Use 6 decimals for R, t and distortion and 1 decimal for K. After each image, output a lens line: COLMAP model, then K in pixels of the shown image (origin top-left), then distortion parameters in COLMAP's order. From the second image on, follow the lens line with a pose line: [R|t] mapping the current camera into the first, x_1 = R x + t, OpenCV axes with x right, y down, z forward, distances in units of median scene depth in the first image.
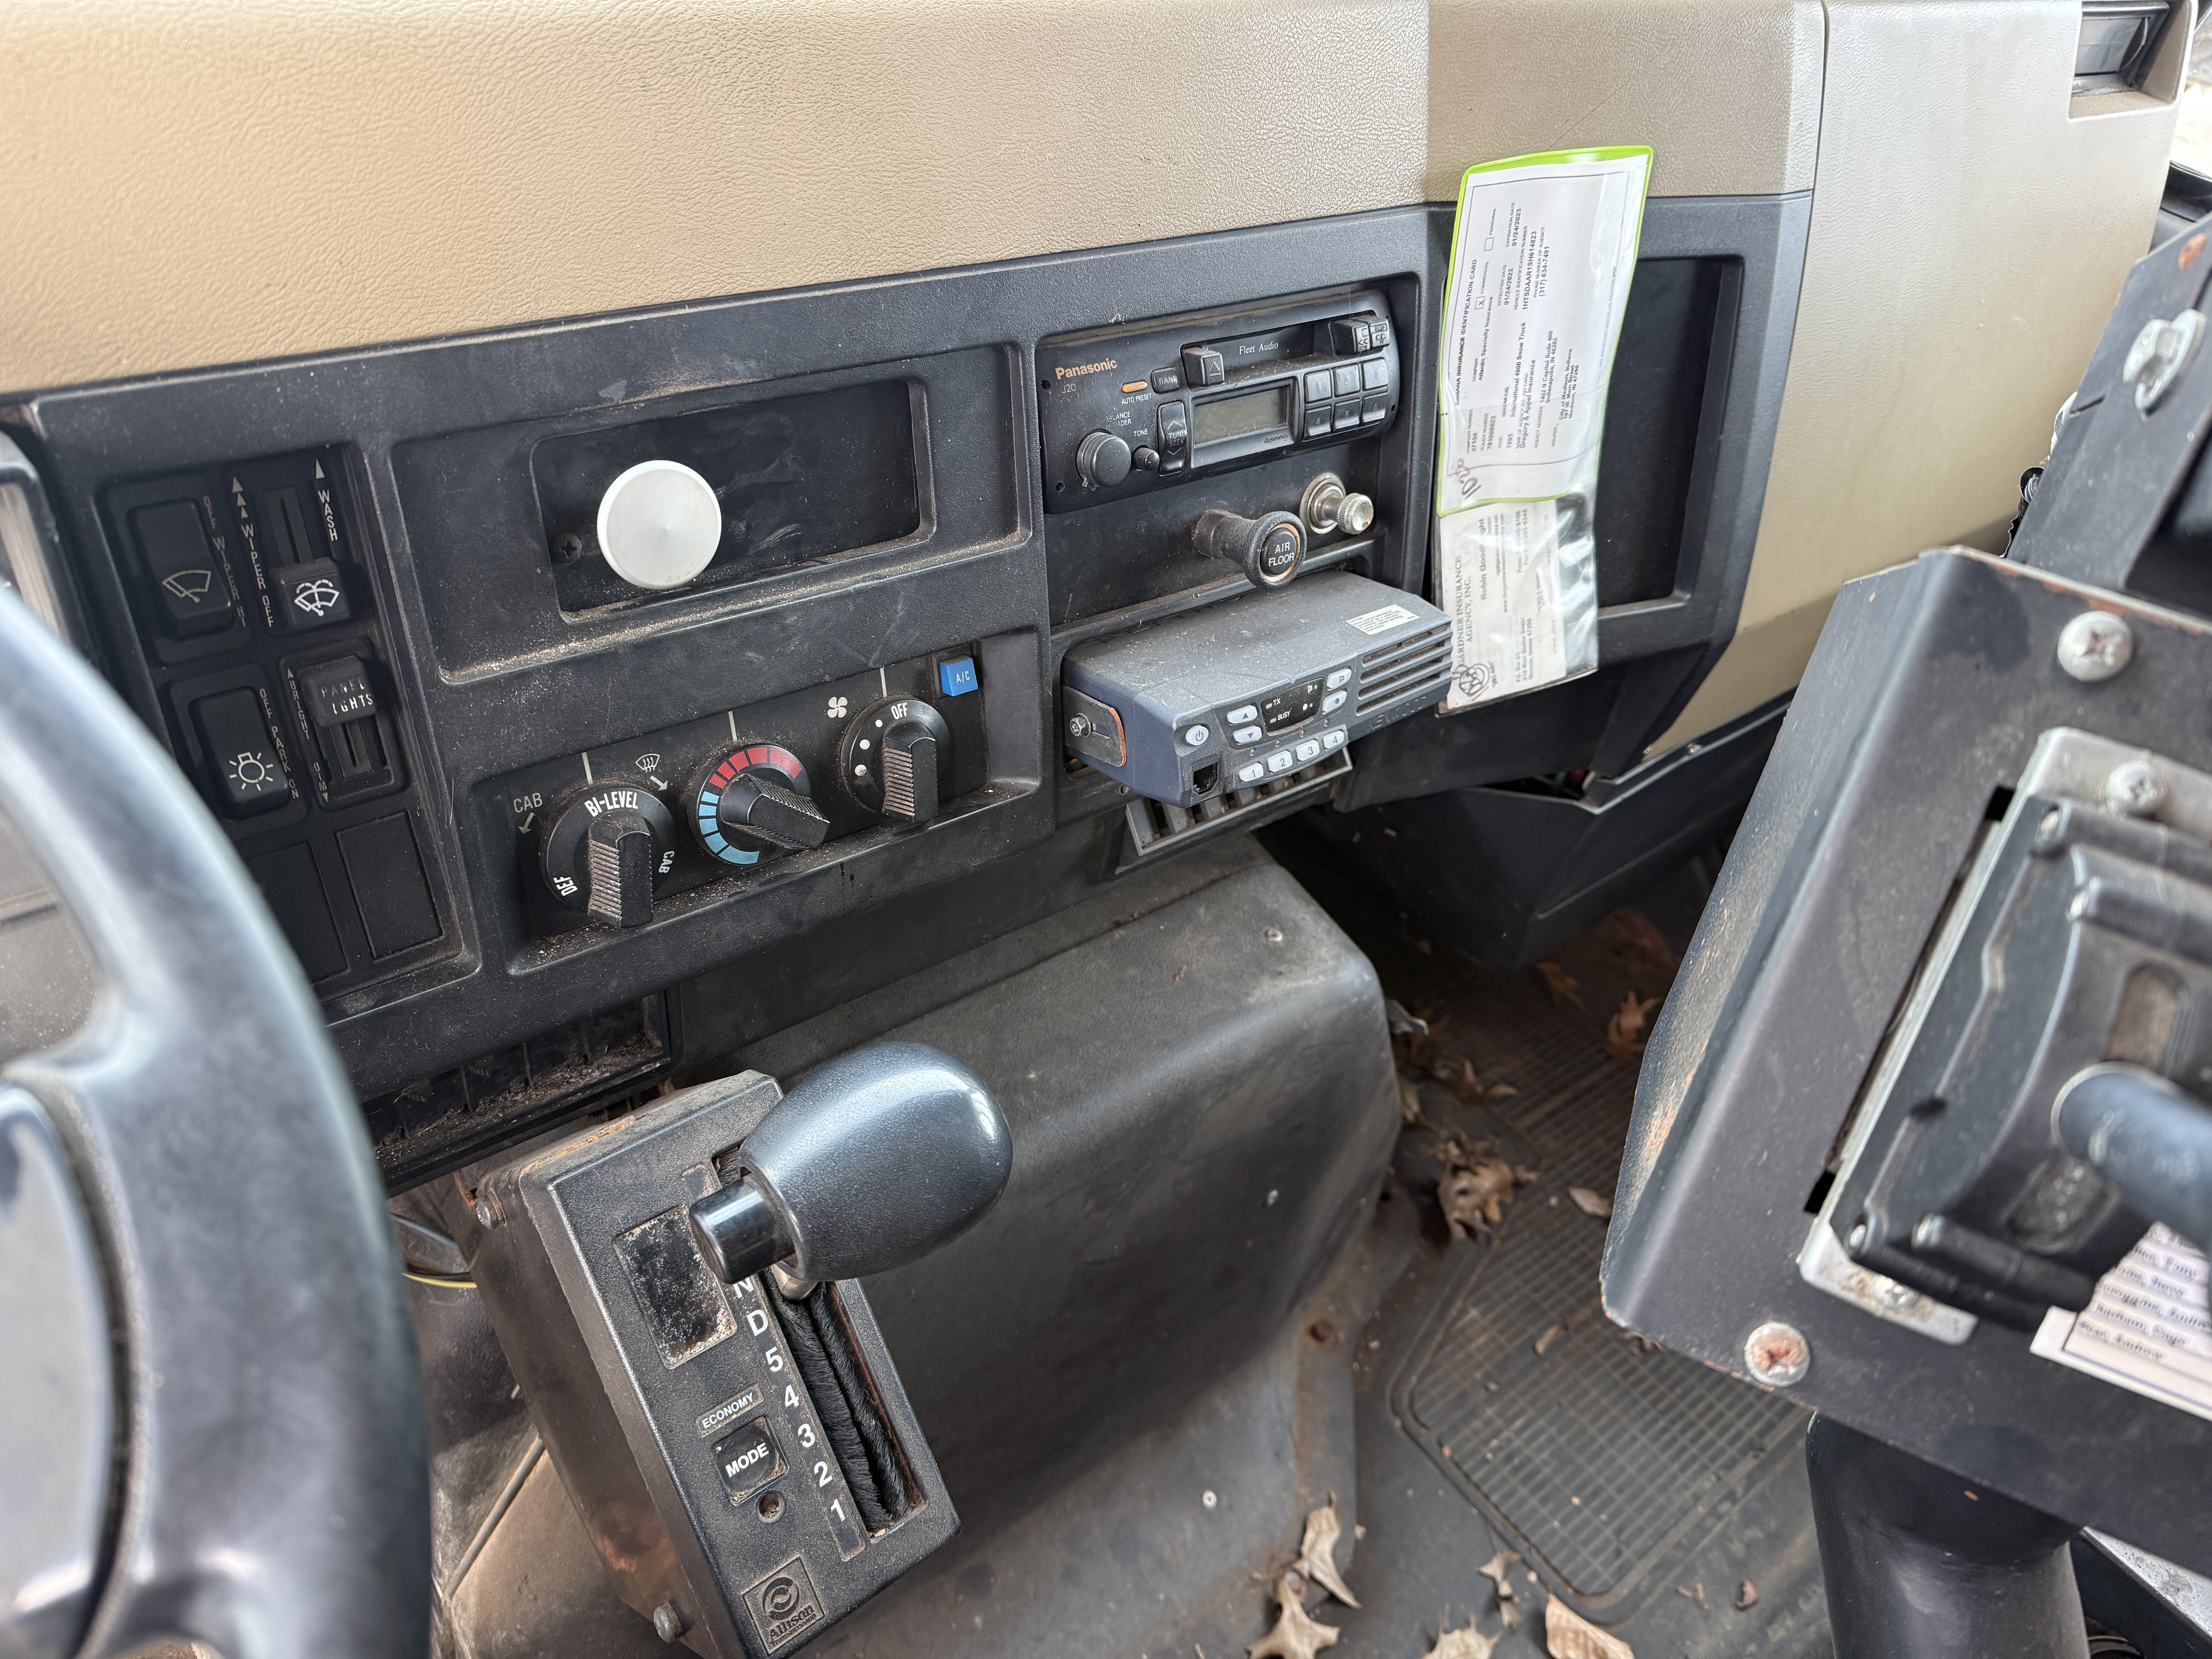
lens RADIAL K [[1523.7, 0, 1106.0], [0, 1523.7, 829.5], [0, 0, 1]] dist [0.025307, -0.071140]
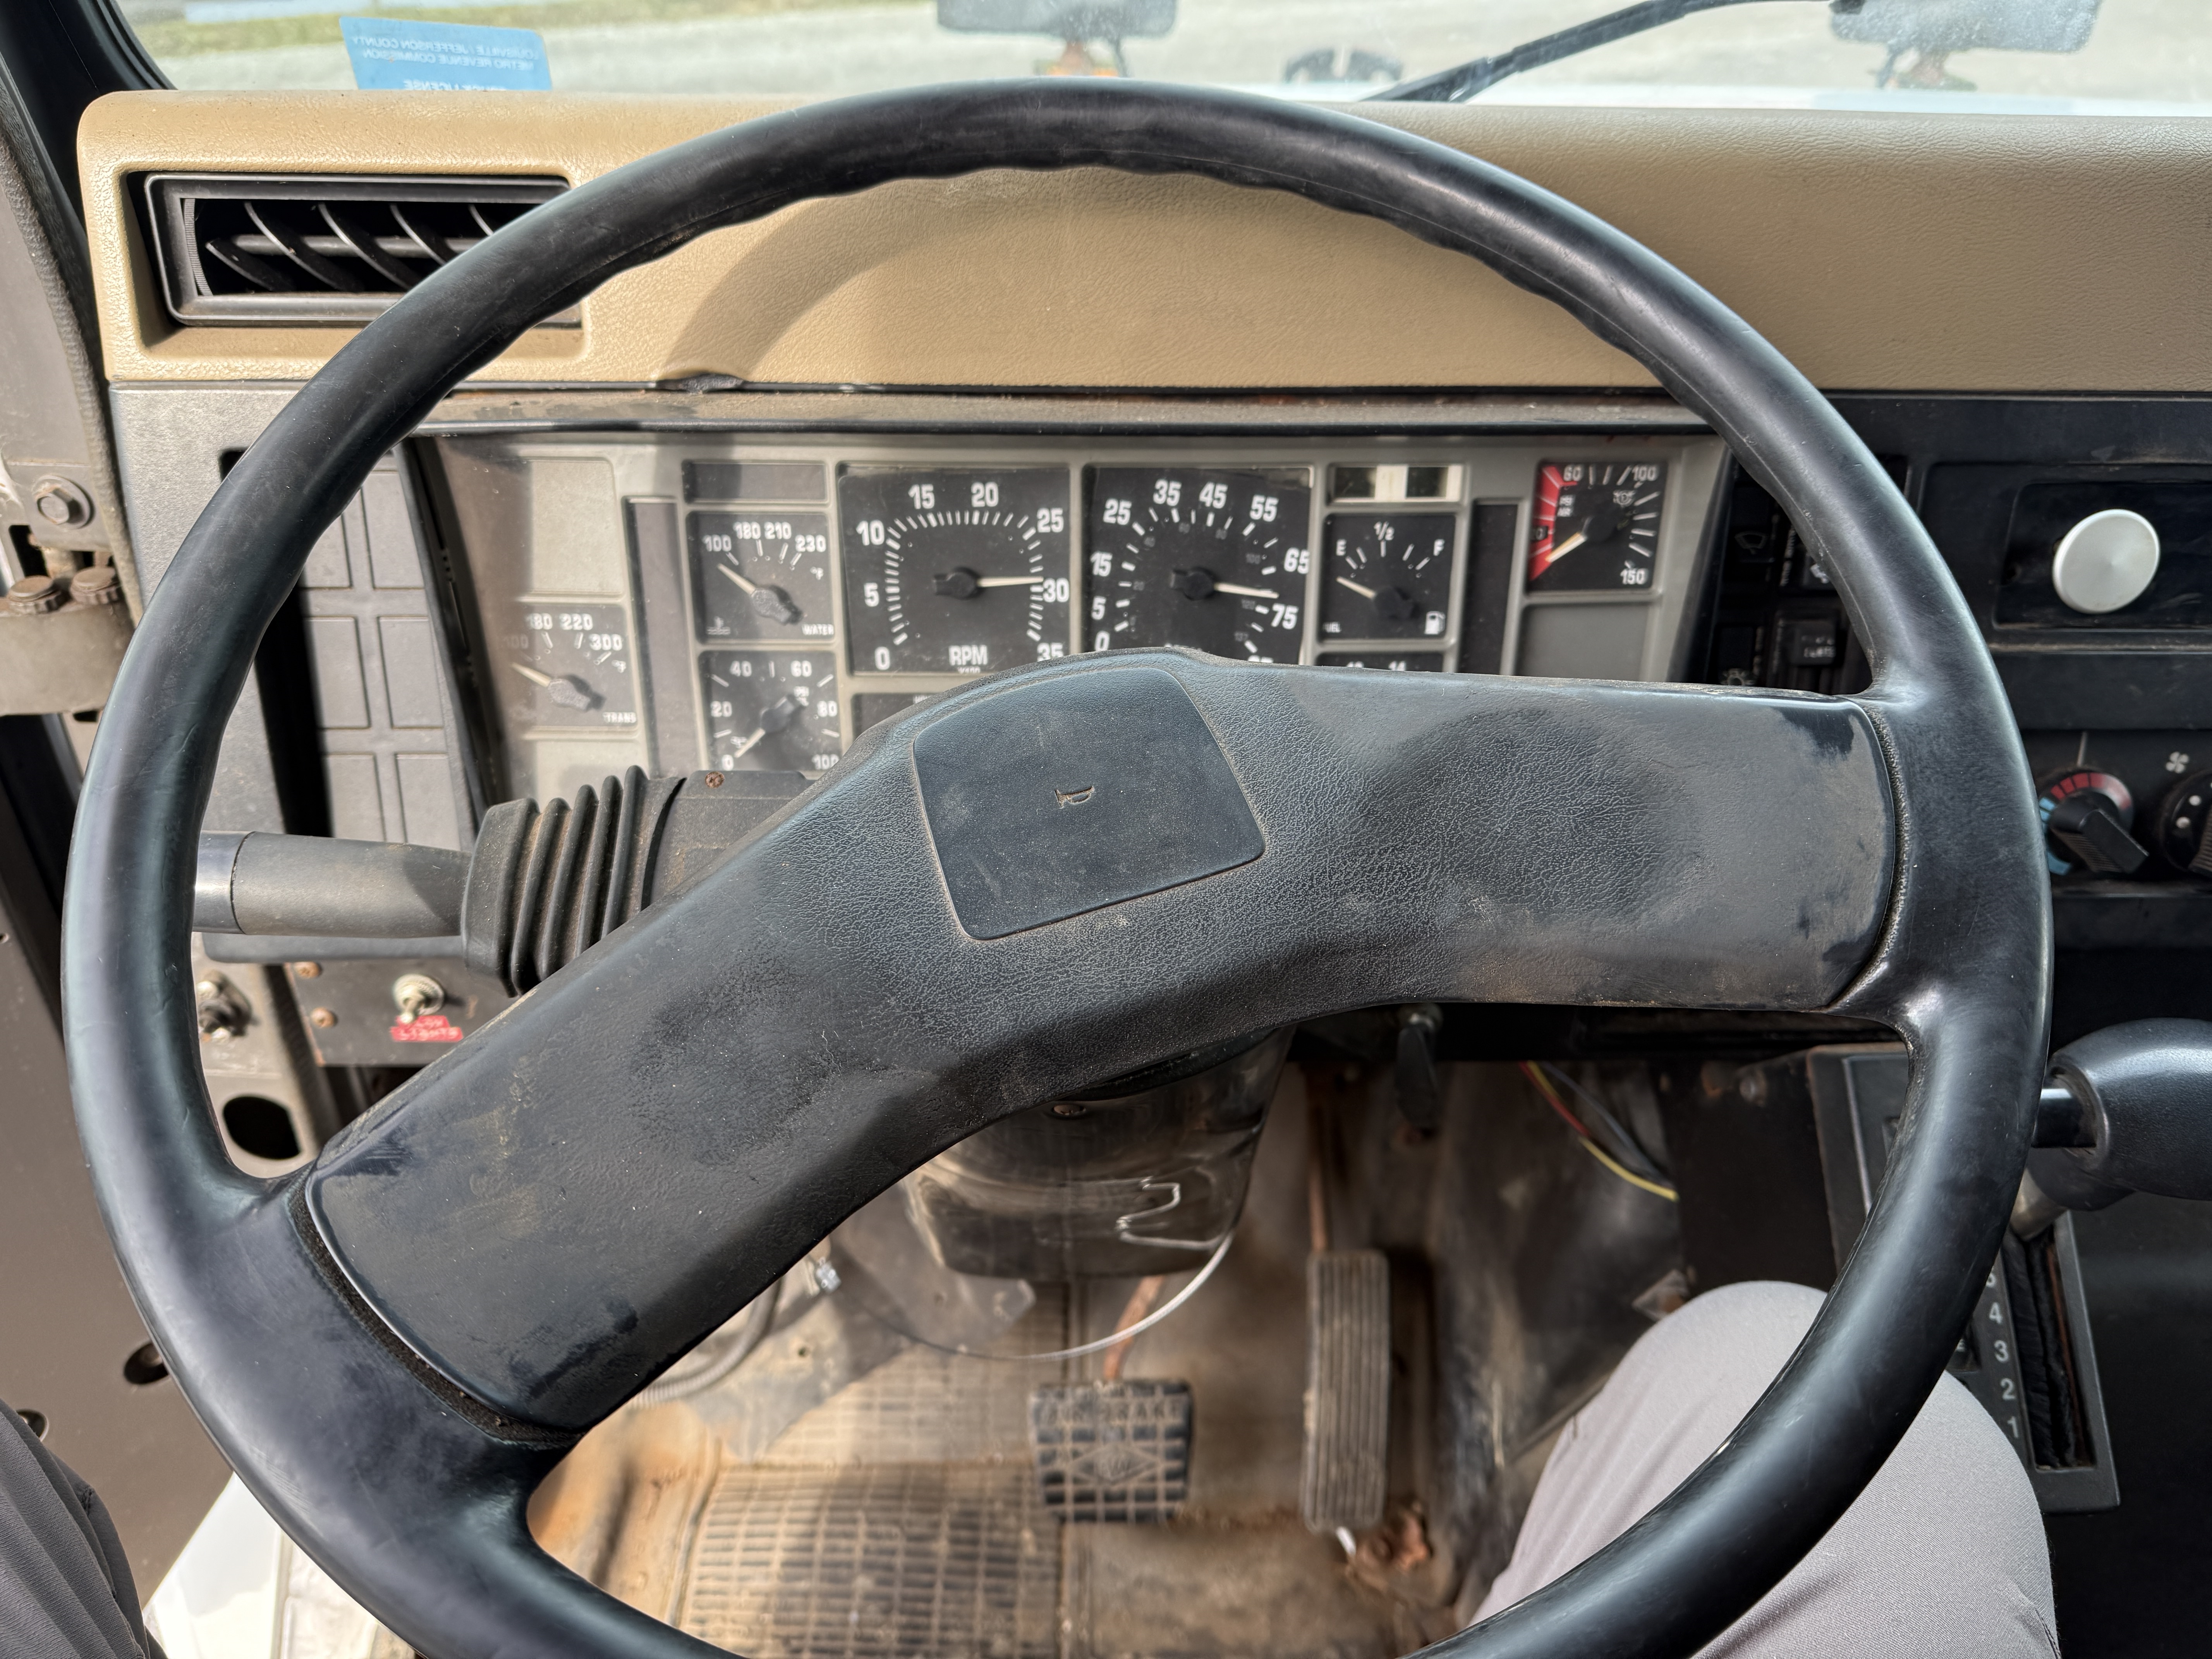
lens RADIAL K [[1553.1, 0, 1107.5], [0, 1553.1, 839.1], [0, 0, 1]] dist [0.069110, -0.098653]
pose [[0.801769, 0.222907, -0.554508, -0.154946], [-0.304823, 0.950604, -0.058612, 0.285063], [0.514052, 0.216020, 0.830112, -0.362645]]
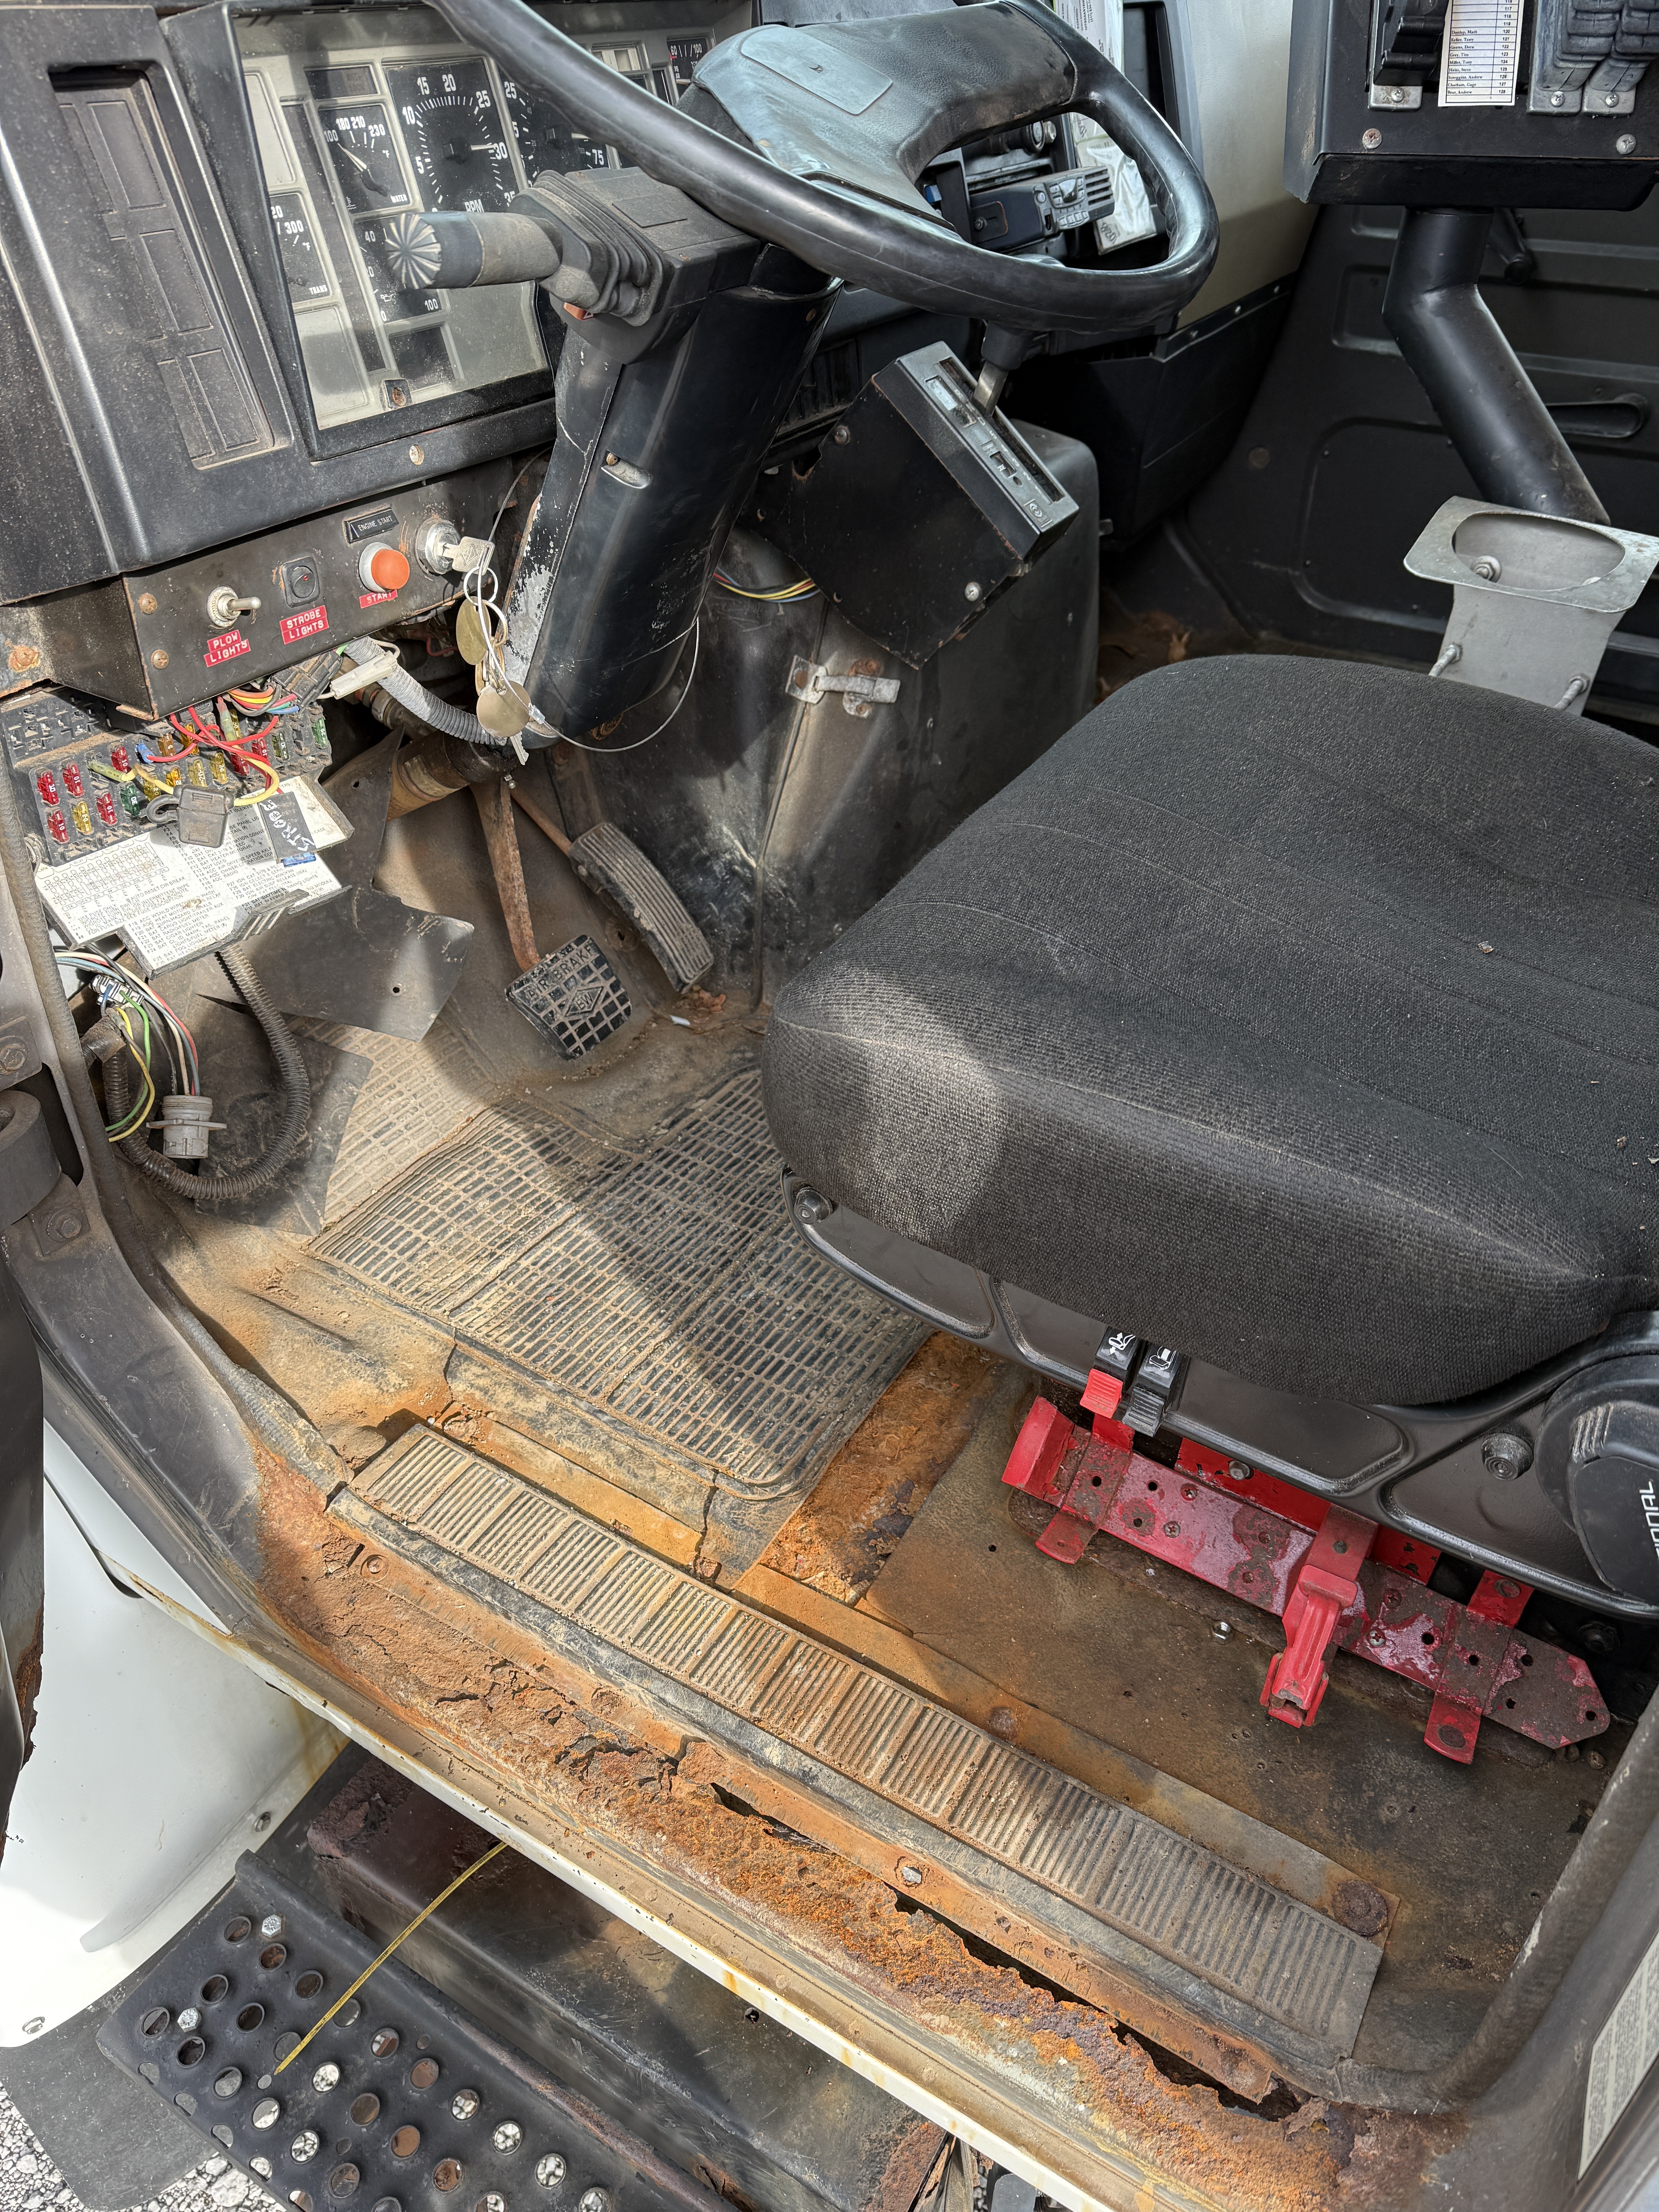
lens RADIAL K [[1527.8, 0, 842.0], [0, 1527.8, 1097.6], [0, 0, 1]] dist [0.102370, -0.114234]
pose [[0.923824, -0.324750, 0.202699, -1.175272], [0.330384, 0.943825, 0.006363, 1.145981], [-0.193379, 0.061091, 0.979220, -1.170875]]
